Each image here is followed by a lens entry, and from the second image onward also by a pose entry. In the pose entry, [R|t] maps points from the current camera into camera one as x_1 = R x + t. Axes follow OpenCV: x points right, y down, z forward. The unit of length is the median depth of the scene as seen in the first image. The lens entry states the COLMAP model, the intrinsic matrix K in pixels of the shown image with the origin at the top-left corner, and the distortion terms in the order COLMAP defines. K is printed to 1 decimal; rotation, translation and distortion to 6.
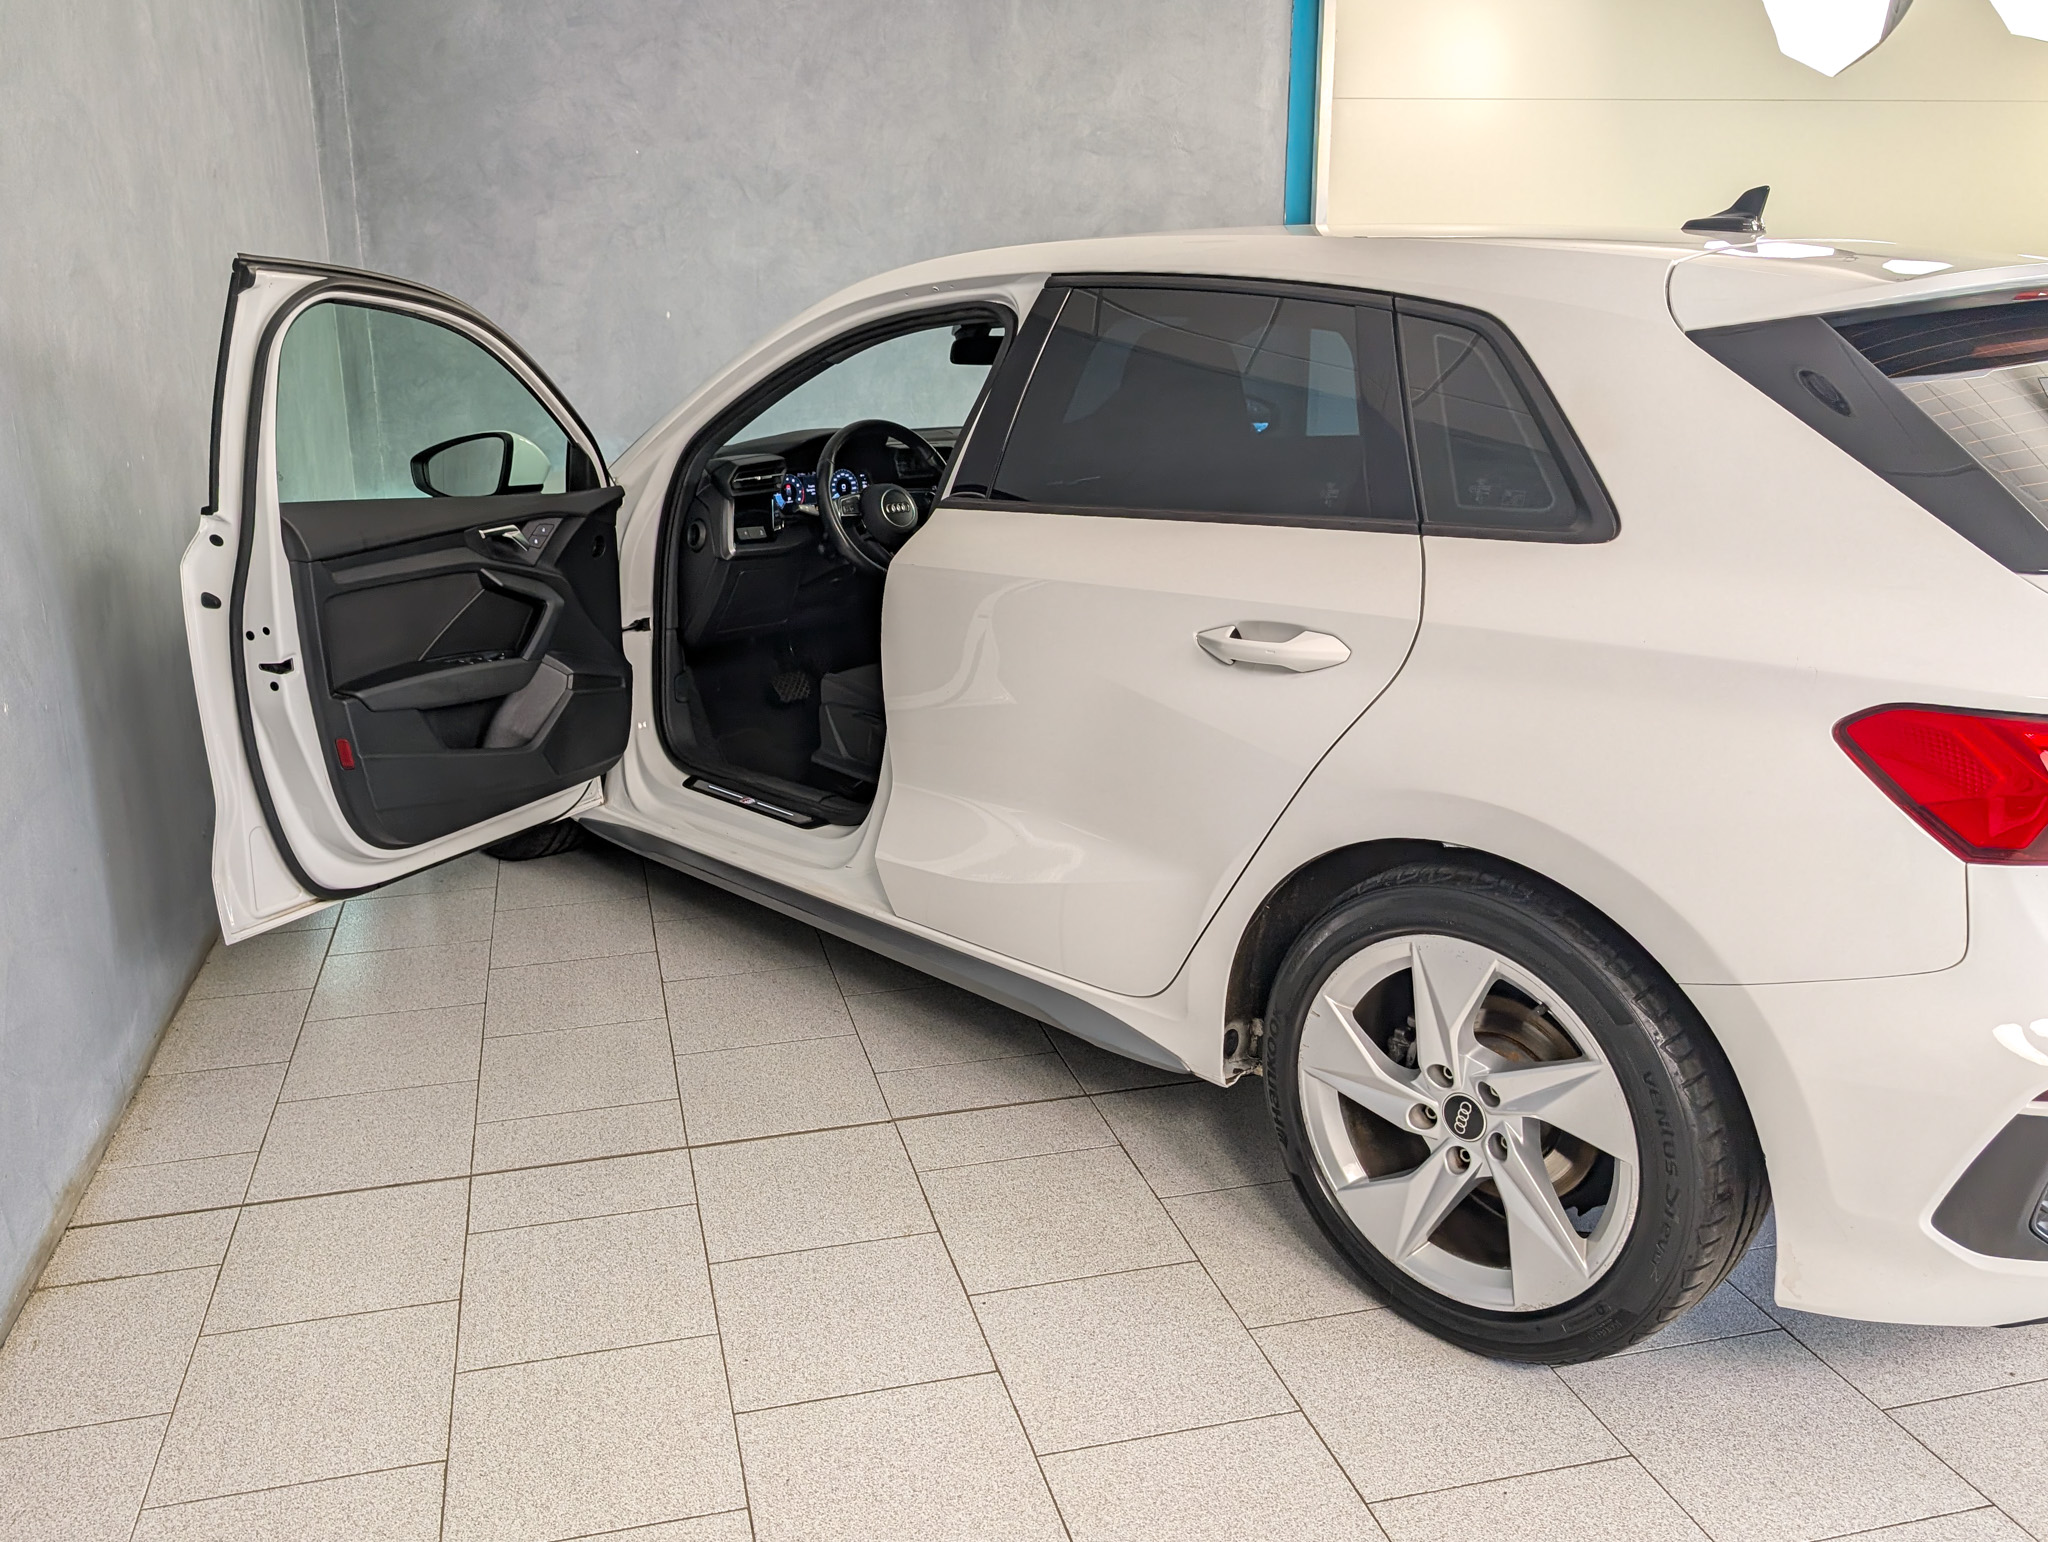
lens RADIAL K [[1727.9, 0, 1024.0], [0, 1727.9, 771.0], [0, 0, 1]] dist [0.007246, -0.111297]
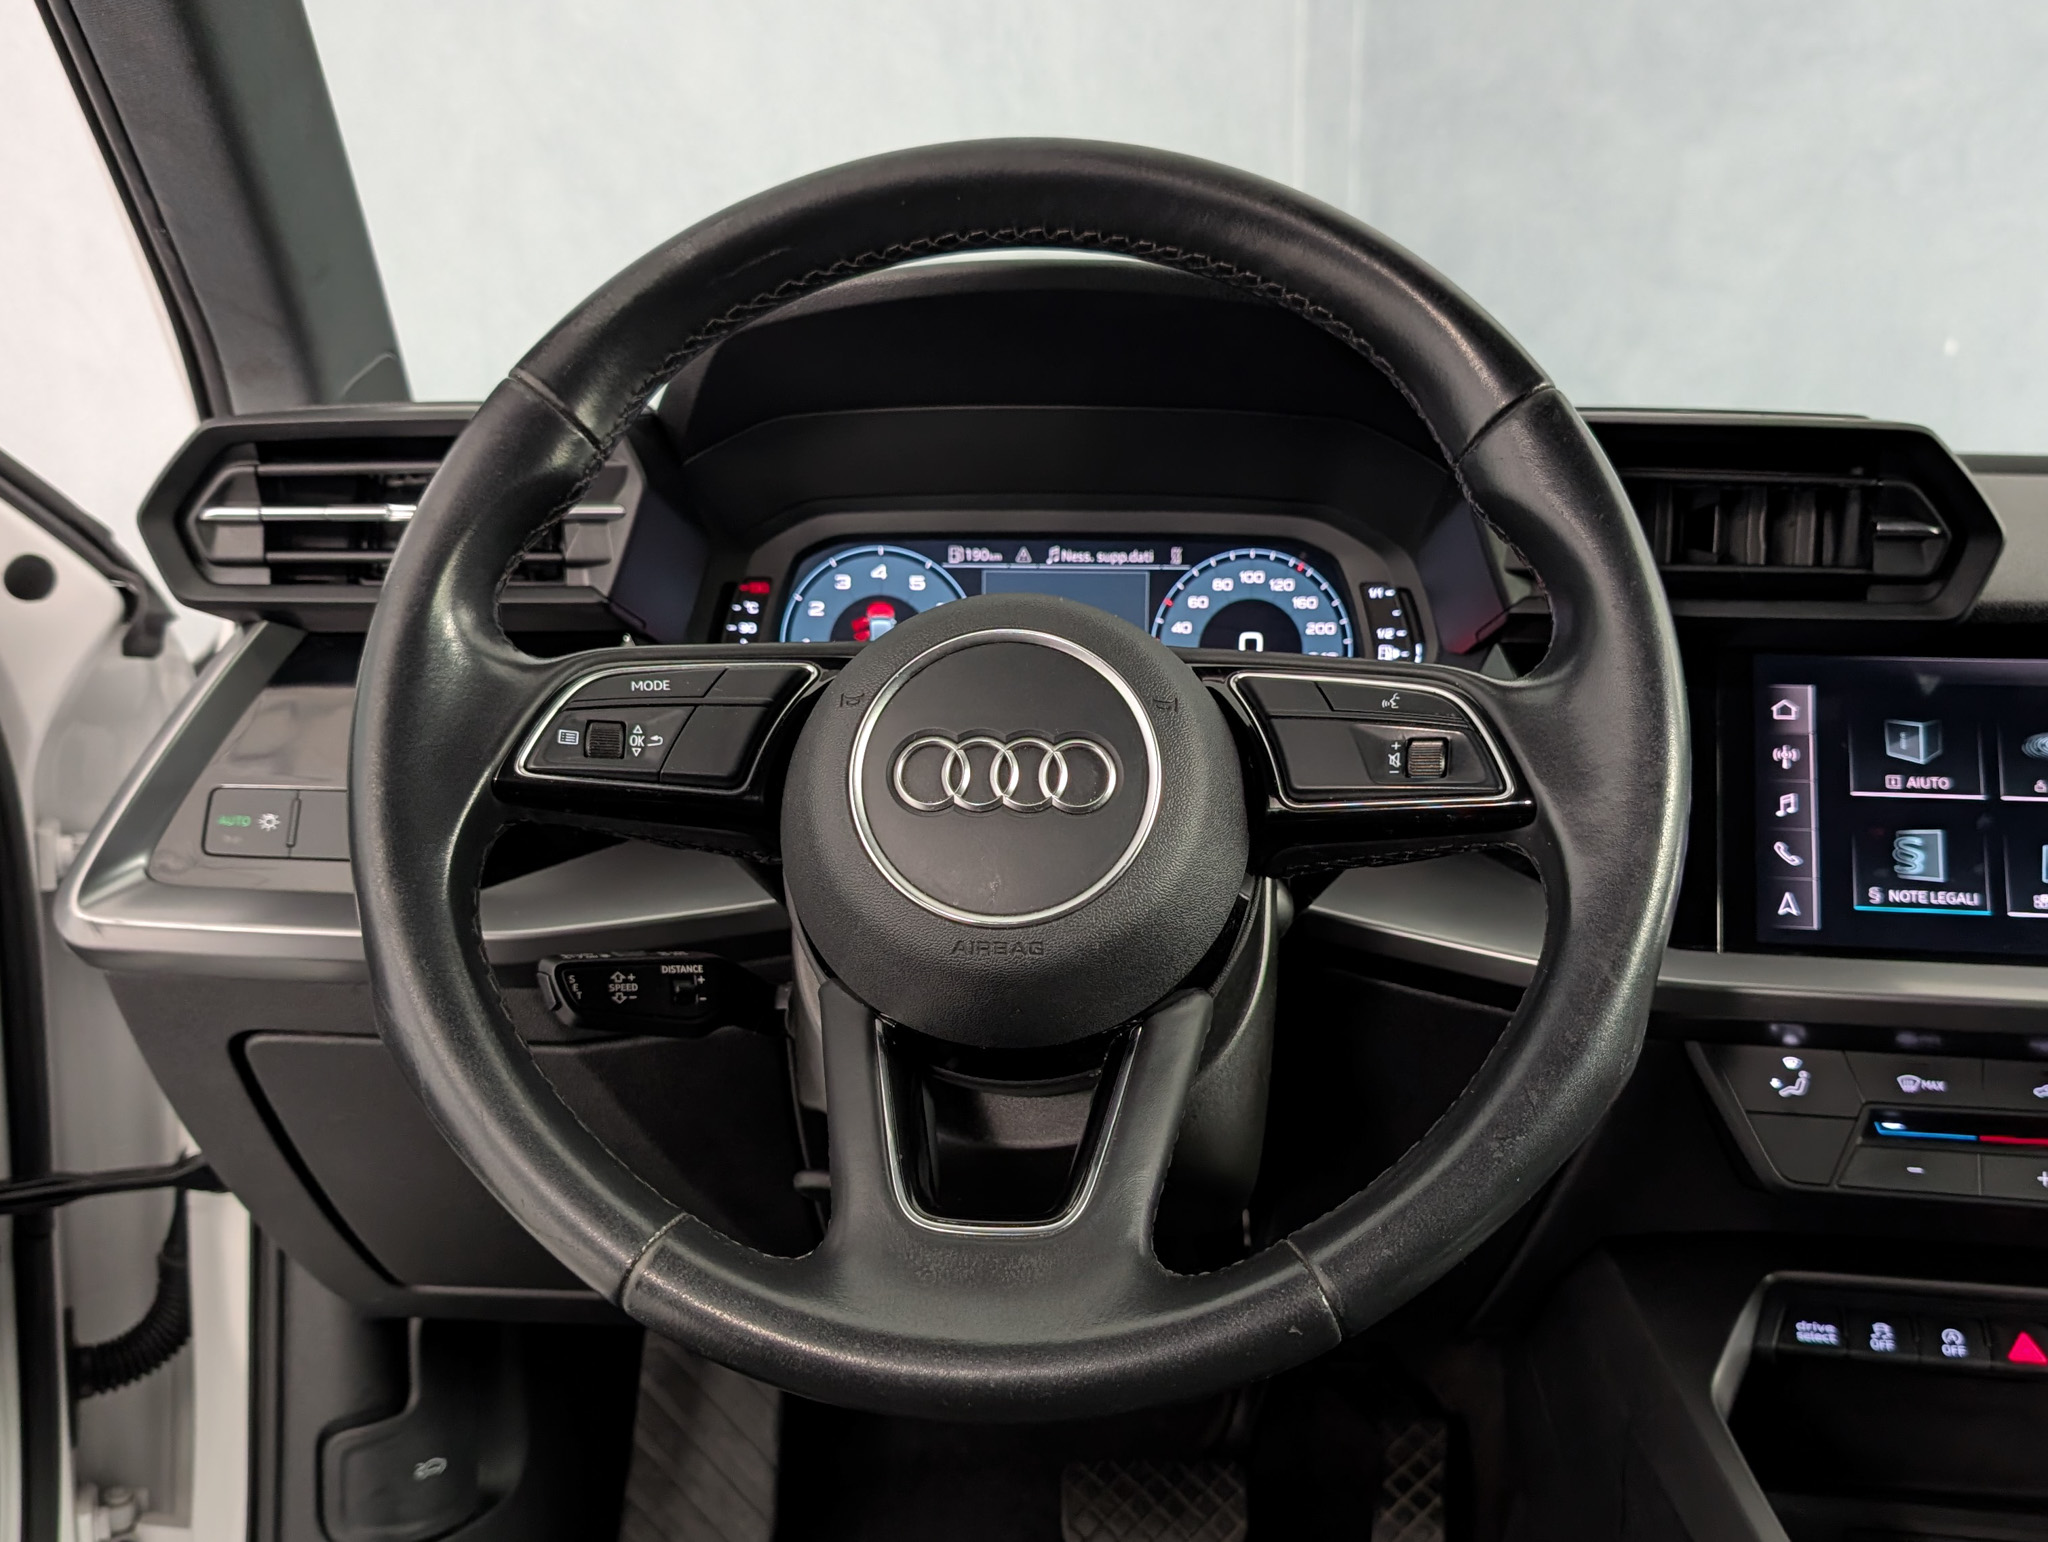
lens RADIAL K [[1986.5, 0, 1070.6], [0, 1986.5, 872.5], [0, 0, 1]] dist [0.091414, -0.197983]
pose [[0.698470, 0.135897, -0.702618, 0.034863], [-0.200564, 0.979631, -0.009904, -0.146046], [0.686960, 0.147837, 0.711499, 0.906998]]
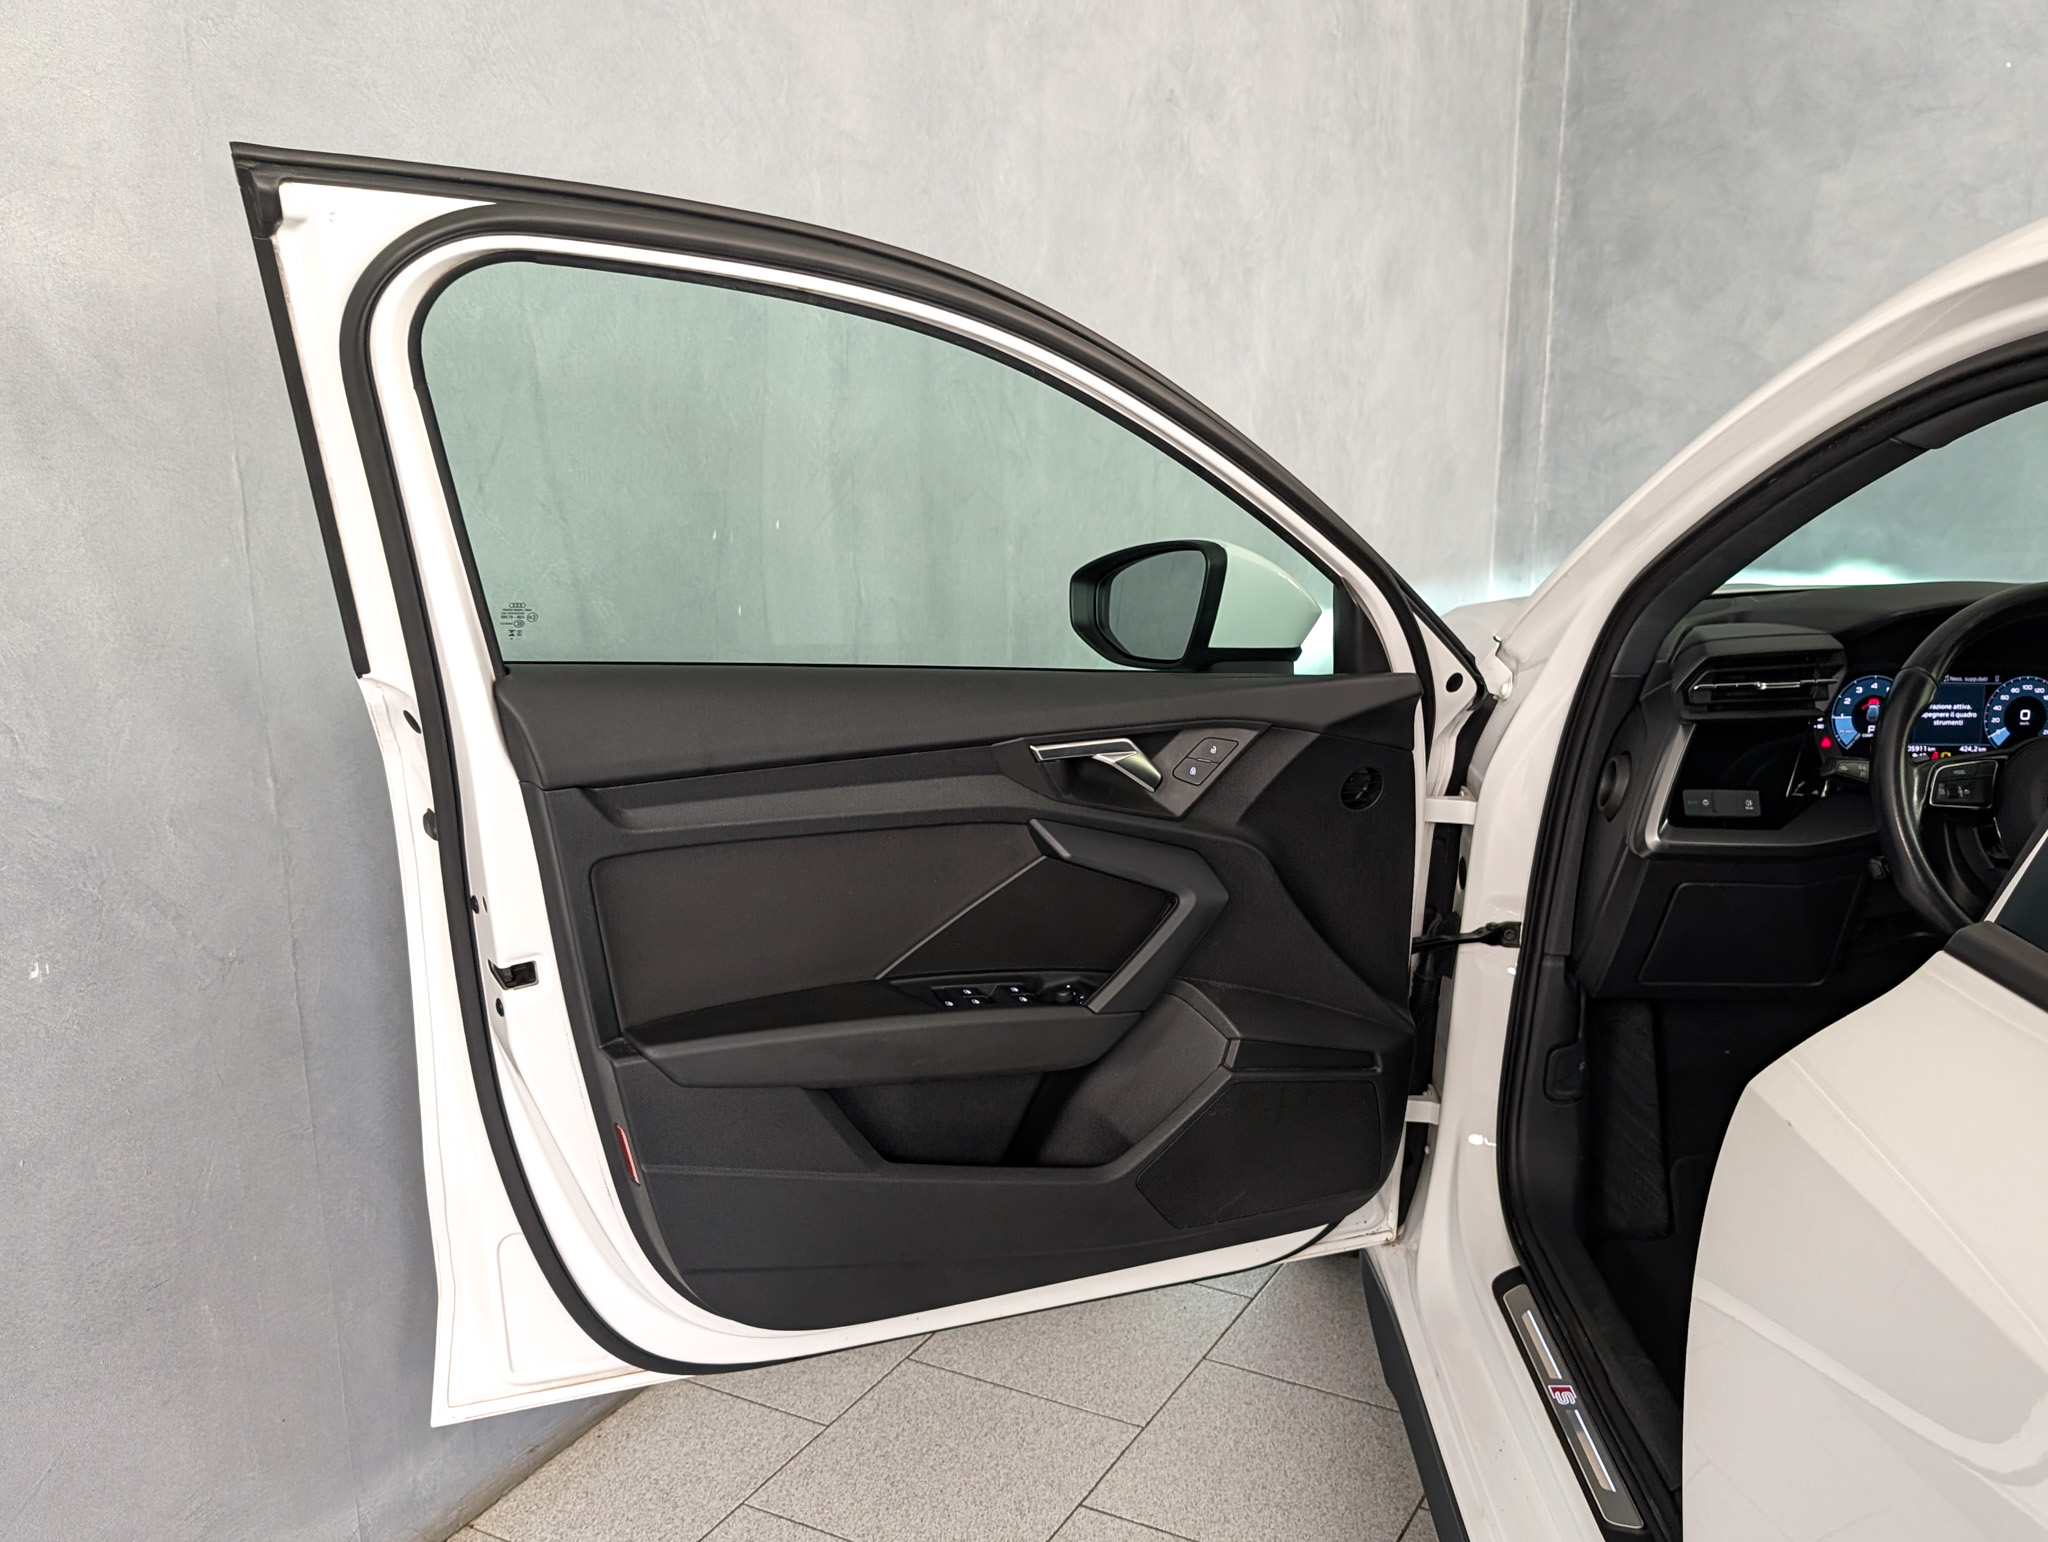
lens RADIAL K [[1889.7, 0, 1071.9], [0, 1889.7, 779.3], [0, 0, 1]] dist [0.005232, -0.005867]
pose [[0.732346, 0.176879, -0.657558, 0.040283], [-0.192227, 0.980099, 0.049551, -0.135690], [0.653237, 0.090112, 0.751772, 0.518635]]
